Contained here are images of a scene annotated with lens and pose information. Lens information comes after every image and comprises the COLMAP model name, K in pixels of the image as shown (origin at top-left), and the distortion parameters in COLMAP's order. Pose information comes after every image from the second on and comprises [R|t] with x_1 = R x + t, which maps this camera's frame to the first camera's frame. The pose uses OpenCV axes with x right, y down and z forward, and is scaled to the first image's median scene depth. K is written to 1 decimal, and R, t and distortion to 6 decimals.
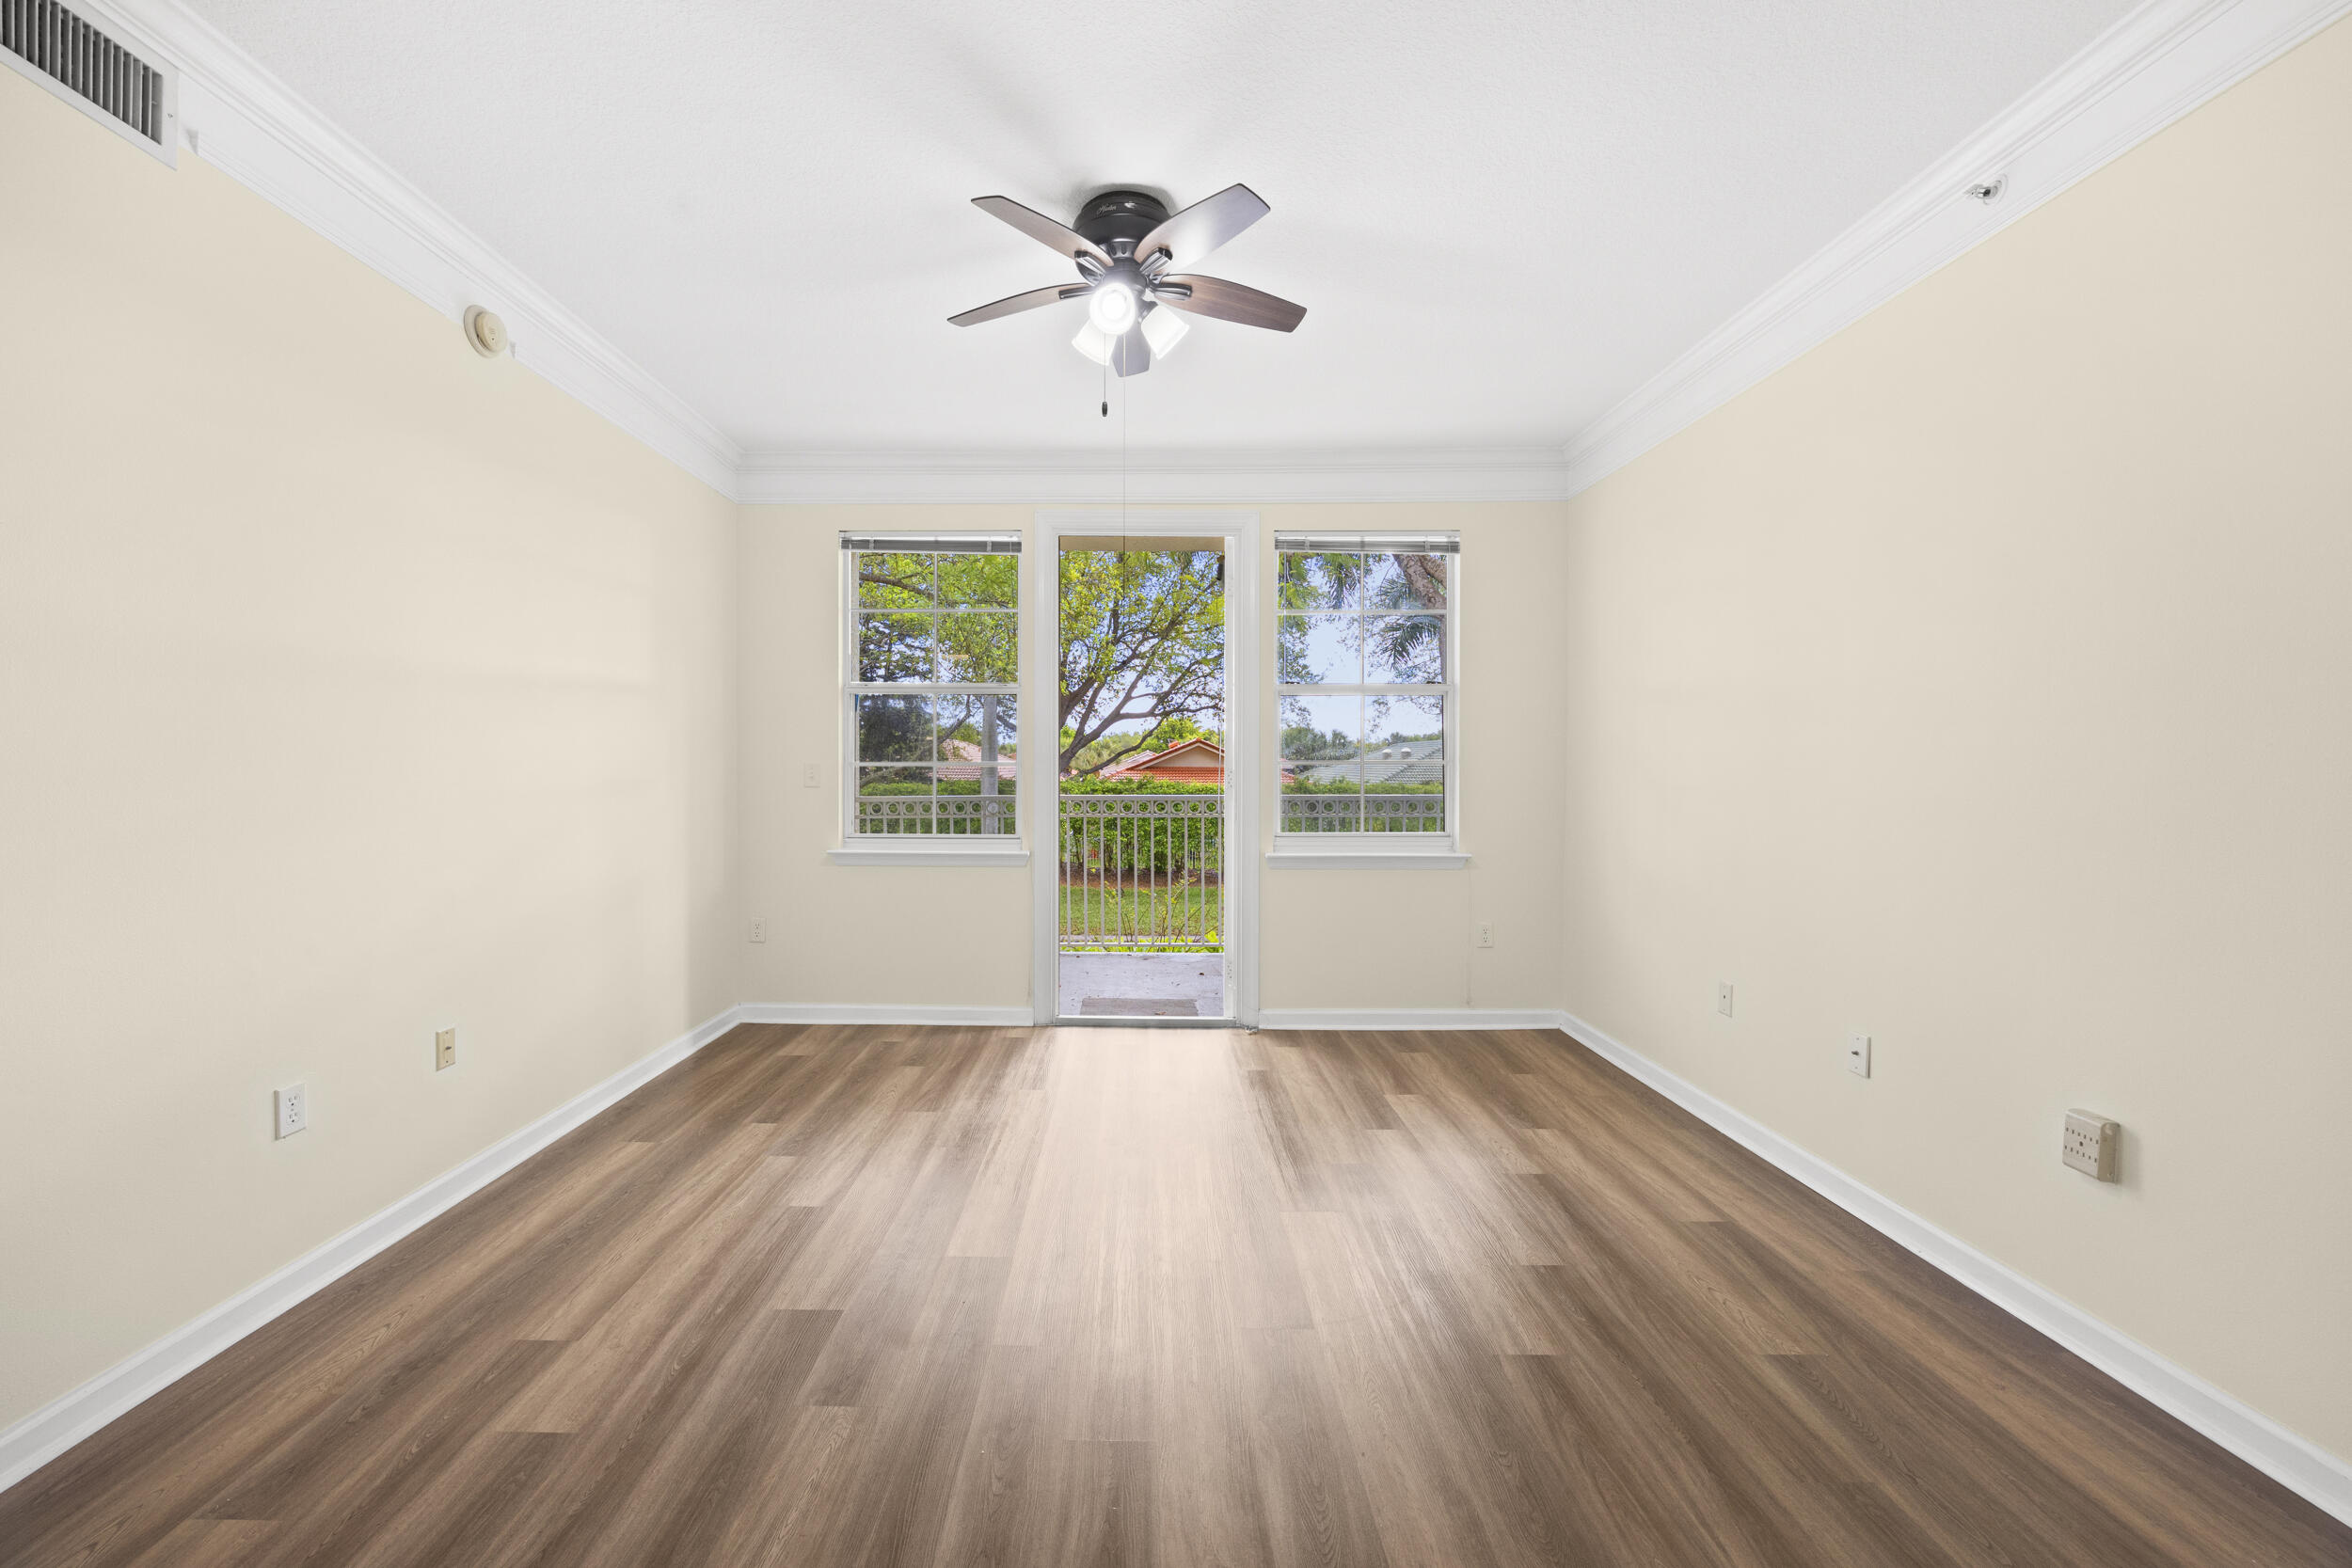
lens RADIAL K [[893.8, 0, 1135.3], [0, 893.8, 784.3], [0, 0, 1]] dist [-0.007672, 0.001766]
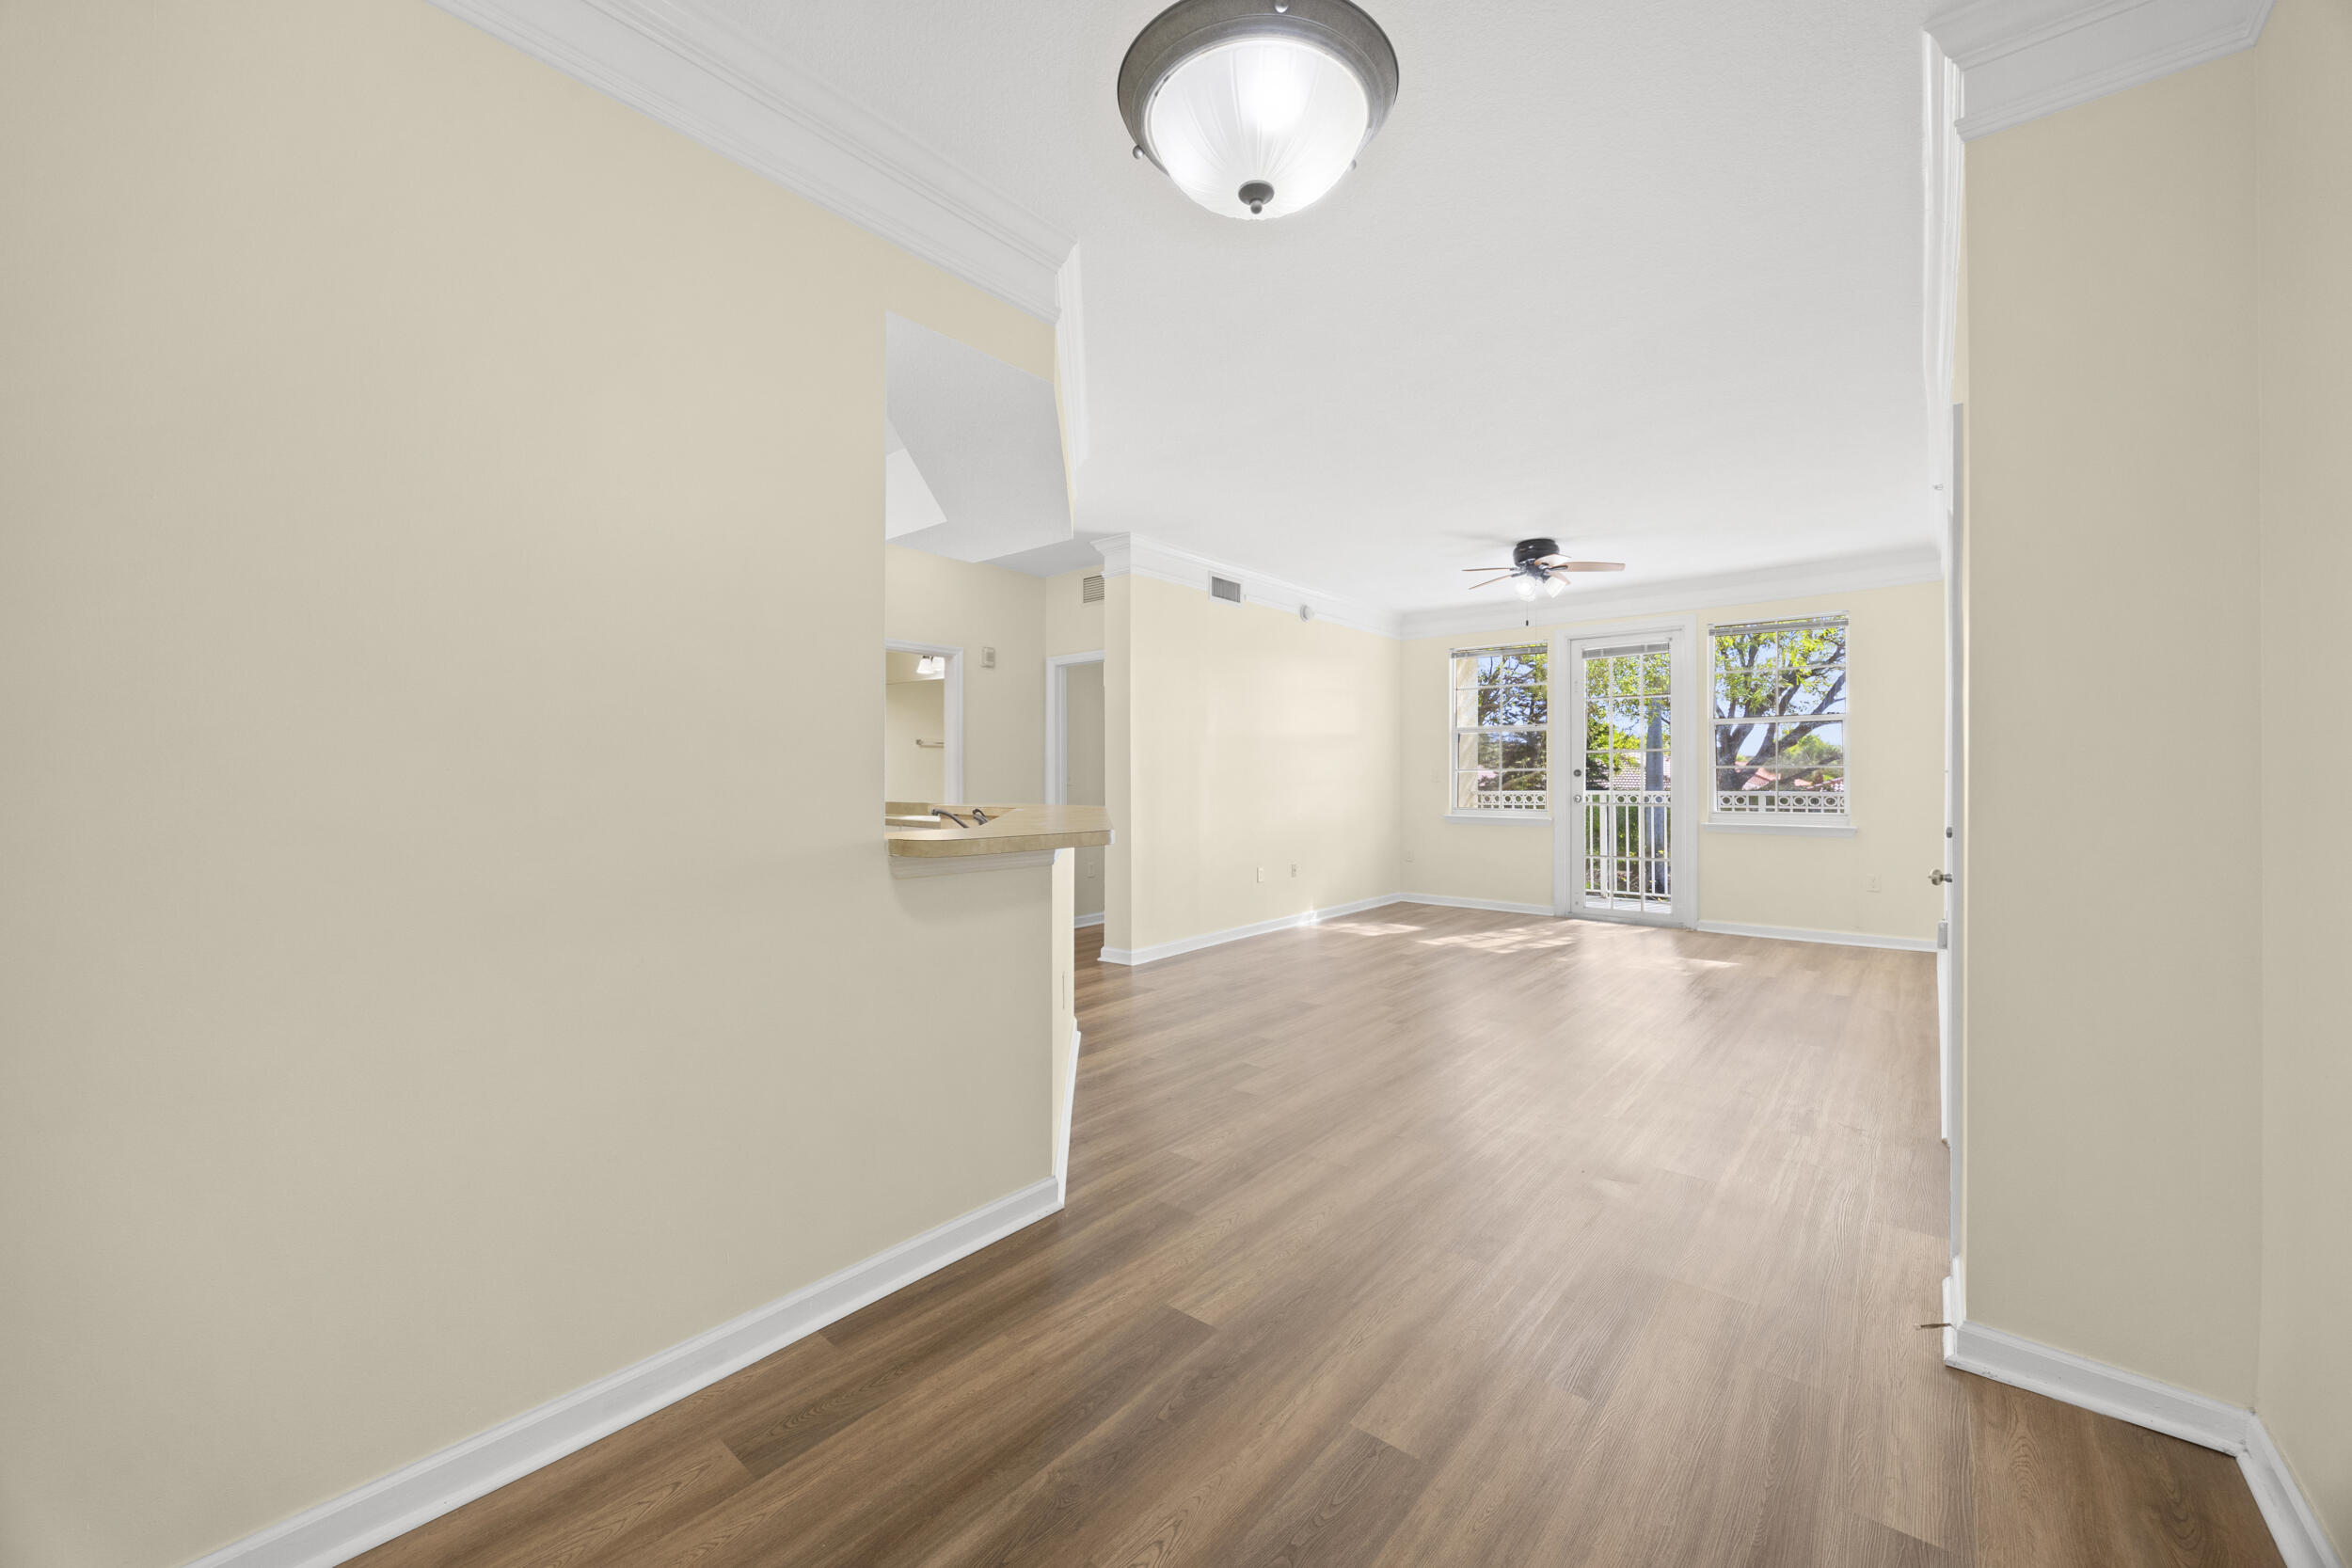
lens RADIAL K [[893.8, 0, 1182.5], [0, 893.8, 777.6], [0, 0, 1]] dist [-0.007672, 0.001766]
pose [[0.774623, -0.002778, -0.632417, 0.545505], [-0.010247, 0.999804, -0.016944, 0.039467], [0.632340, 0.019606, 0.774442, -1.038287]]
